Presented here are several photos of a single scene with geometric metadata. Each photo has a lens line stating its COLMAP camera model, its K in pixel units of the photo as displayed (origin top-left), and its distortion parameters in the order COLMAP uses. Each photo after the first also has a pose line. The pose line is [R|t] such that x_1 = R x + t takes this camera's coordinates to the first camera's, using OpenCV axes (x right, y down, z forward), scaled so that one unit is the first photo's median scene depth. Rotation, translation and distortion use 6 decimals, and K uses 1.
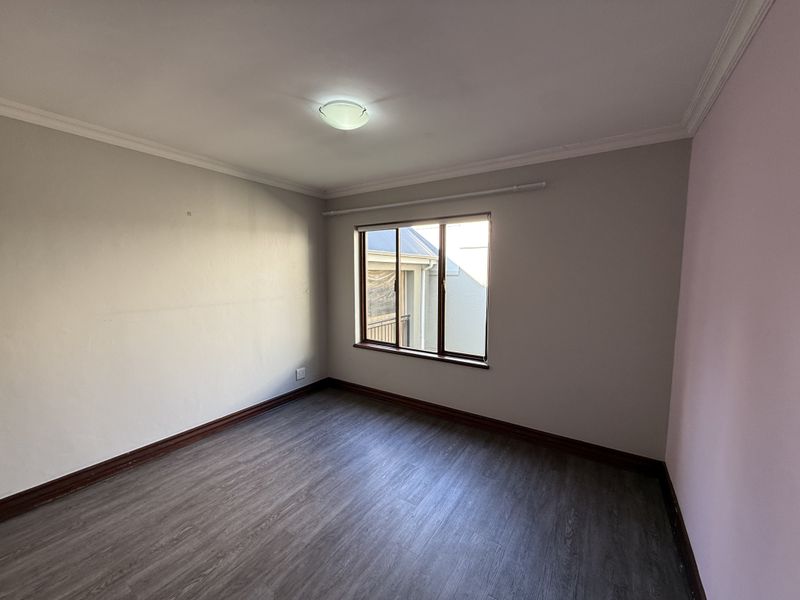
lens RADIAL K [[321.3, 0, 398.4], [0, 321.3, 300.8], [0, 0, 1]] dist [-0.001005, -0.000110]
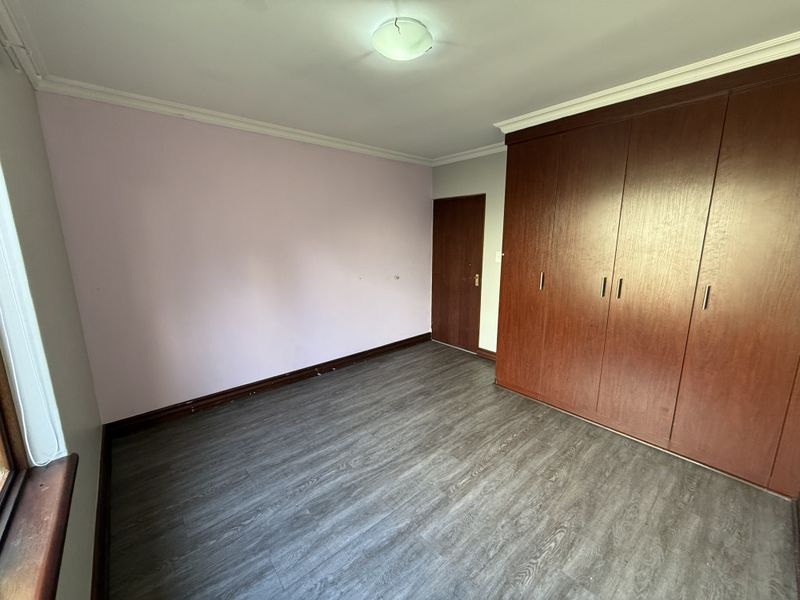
lens RADIAL K [[321.3, 0, 399.2], [0, 321.3, 298.4], [0, 0, 1]] dist [-0.001005, -0.000110]
pose [[-0.963301, -0.048050, 0.264089, -0.372229], [0.025971, 0.962548, 0.269865, -0.158104], [-0.267165, 0.266820, -0.925975, 1.763972]]
